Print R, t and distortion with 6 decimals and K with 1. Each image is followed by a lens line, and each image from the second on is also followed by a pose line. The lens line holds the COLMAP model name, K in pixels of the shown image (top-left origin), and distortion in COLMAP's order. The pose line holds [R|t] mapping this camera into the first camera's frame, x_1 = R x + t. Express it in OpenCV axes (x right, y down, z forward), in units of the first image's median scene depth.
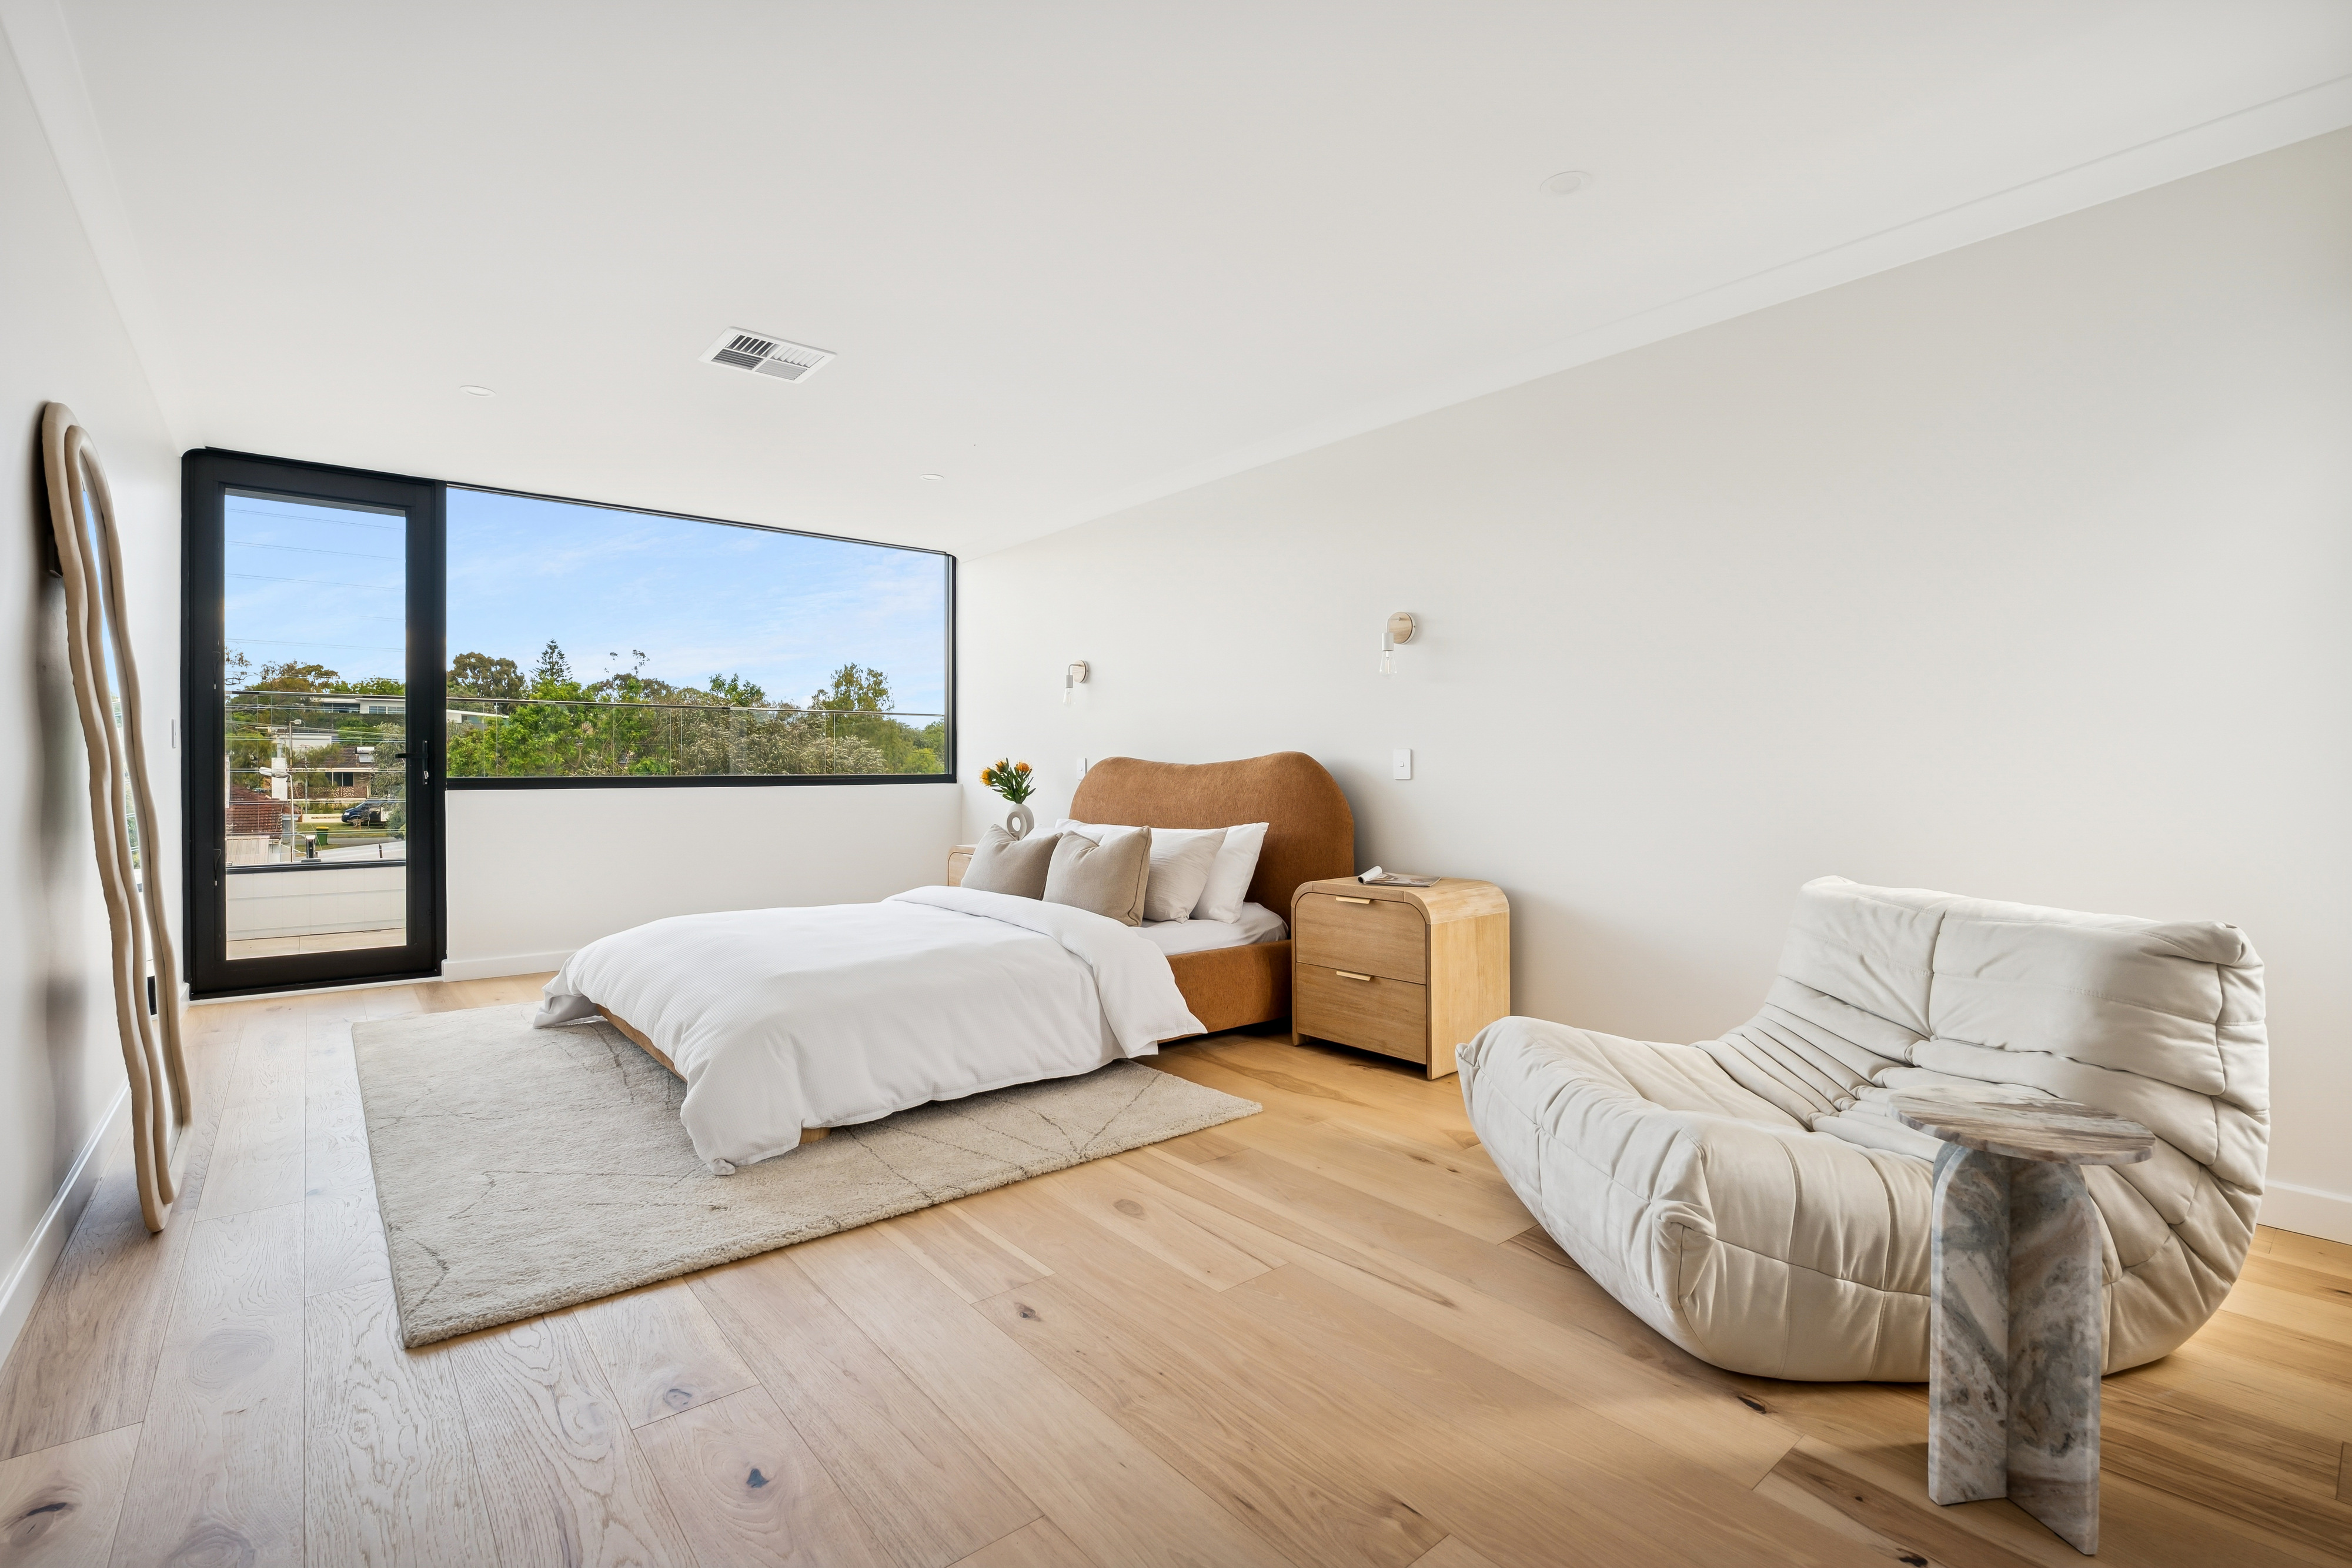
lens RADIAL K [[1072.5, 0, 1162.8], [0, 1072.5, 770.9], [0, 0, 1]] dist [-0.016268, 0.002358]
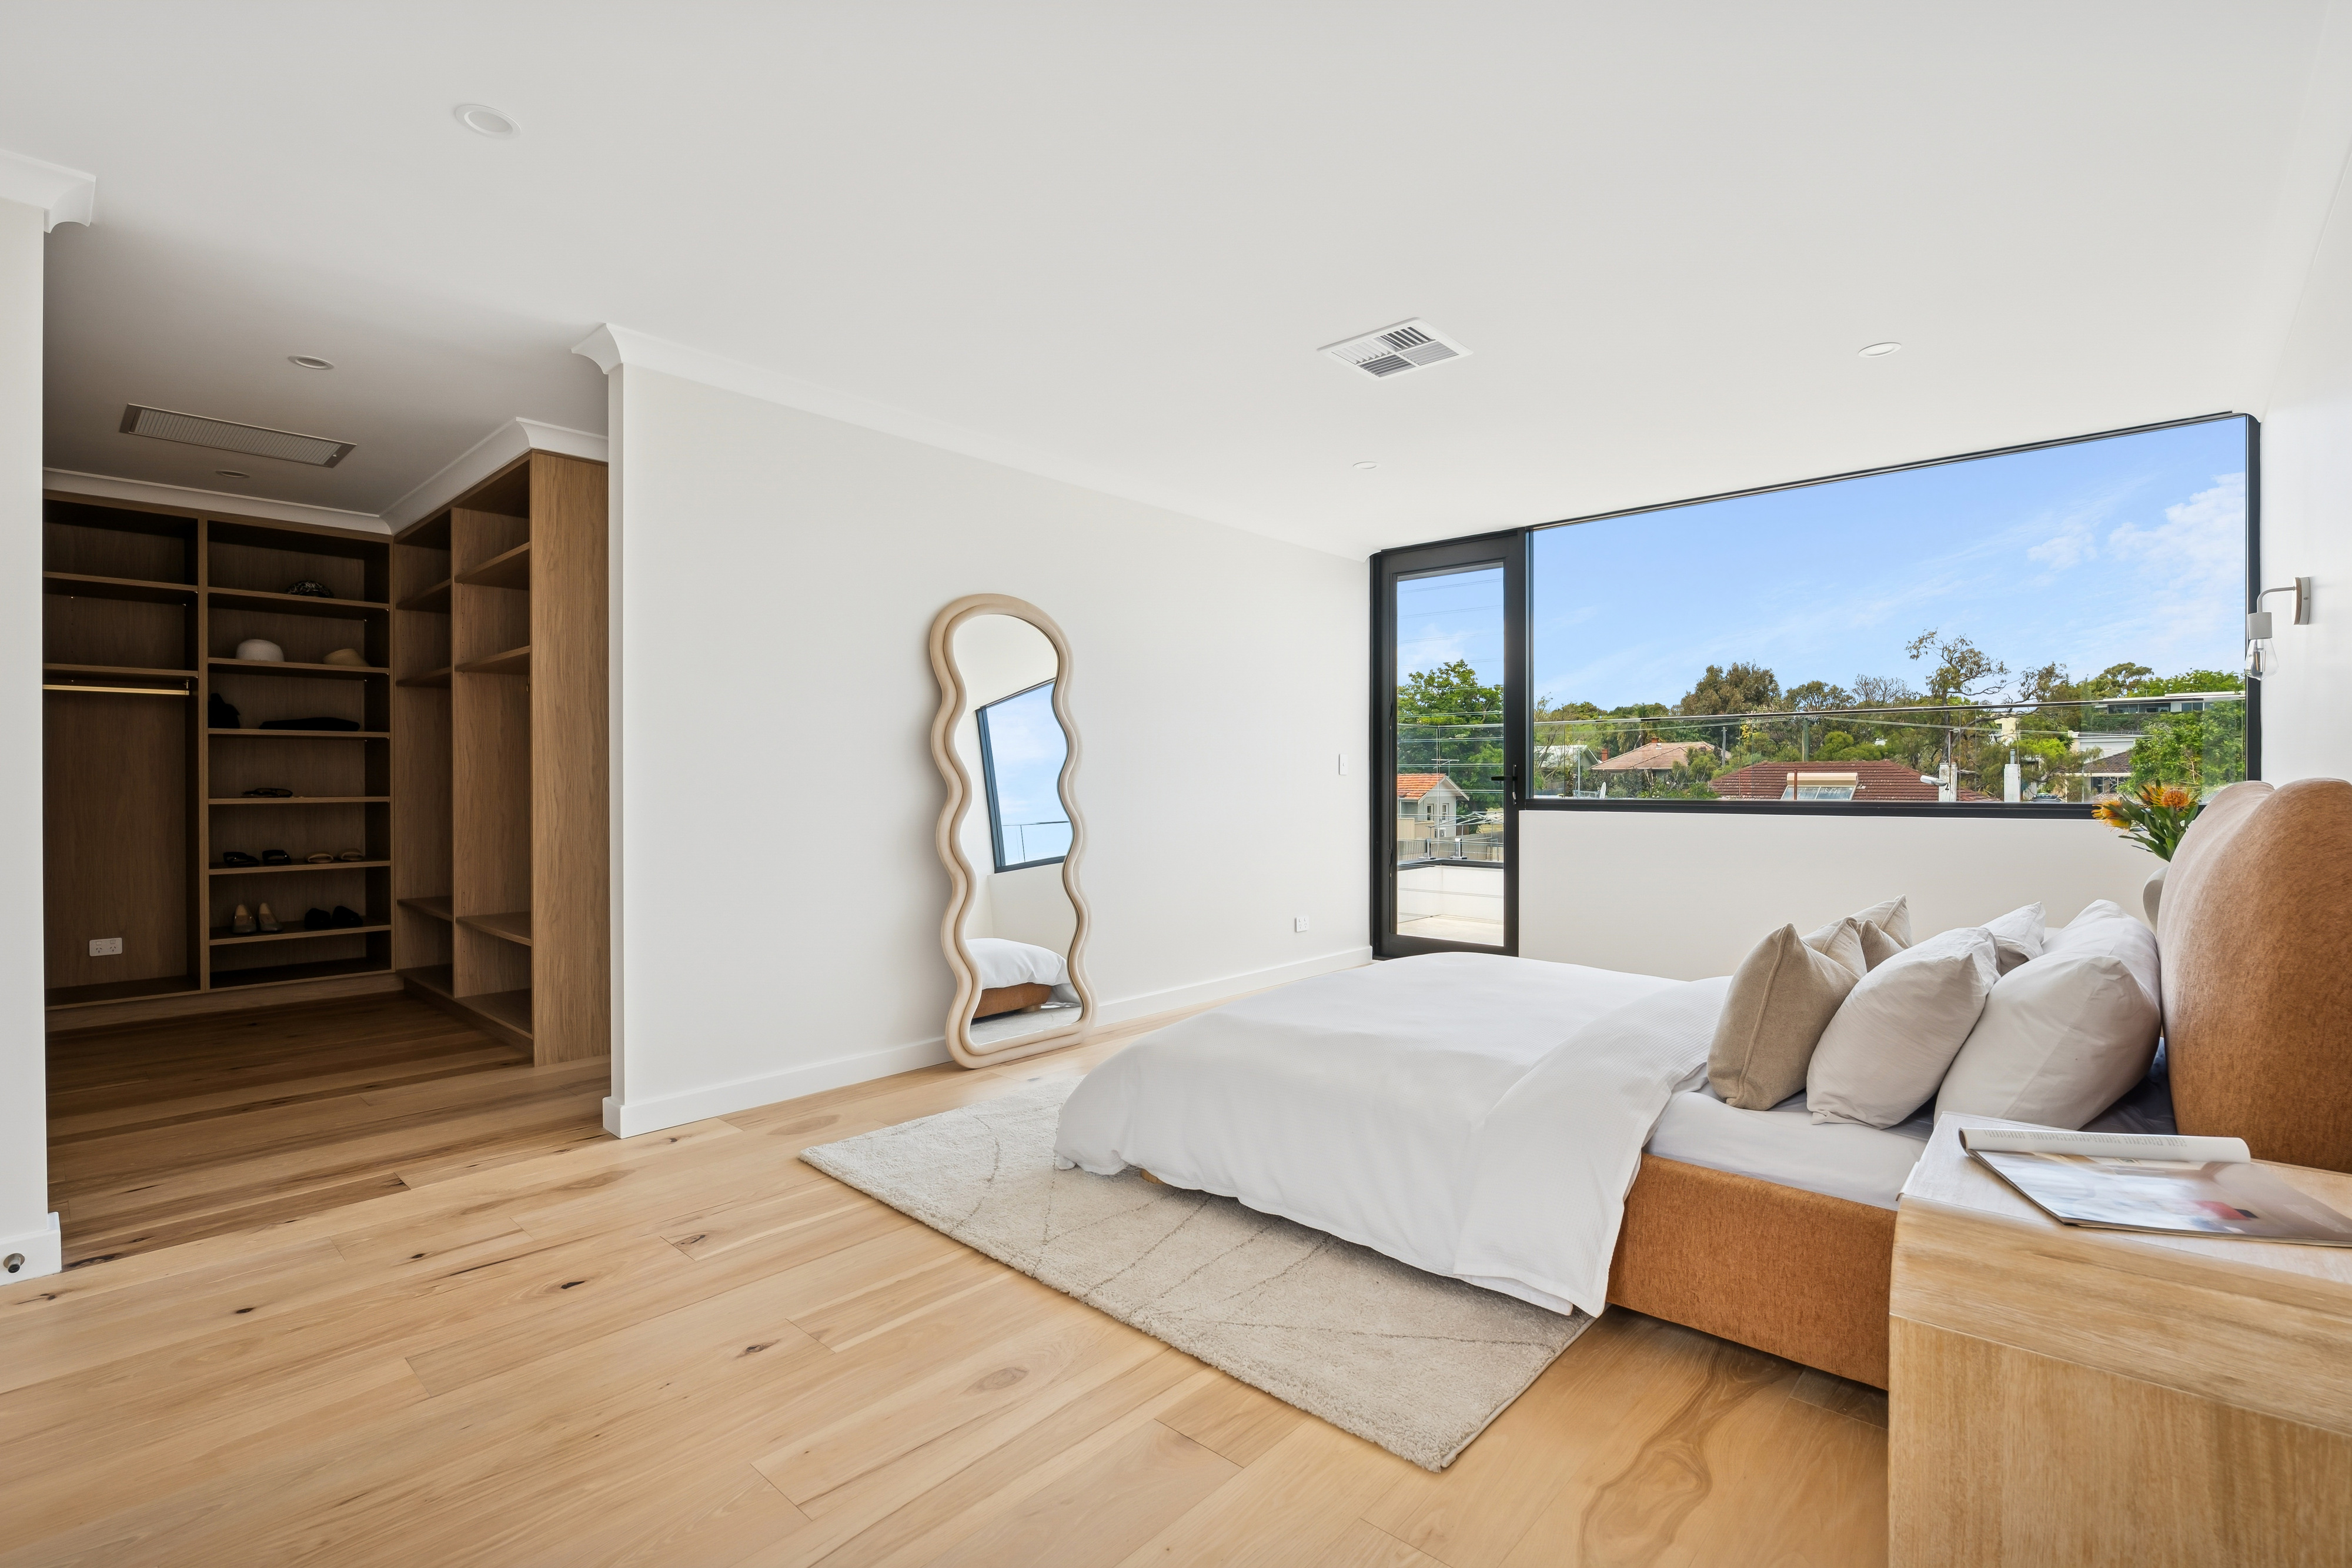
lens RADIAL K [[1084.4, 0, 1176.0], [0, 1084.4, 784.0], [0, 0, 1]] dist [-0.001884, 0.000029]
pose [[0.130413, 0.006852, -0.991436, 0.384945], [0.001694, 0.999973, 0.007134, -0.018224], [0.991458, -0.002610, 0.130398, 0.506232]]
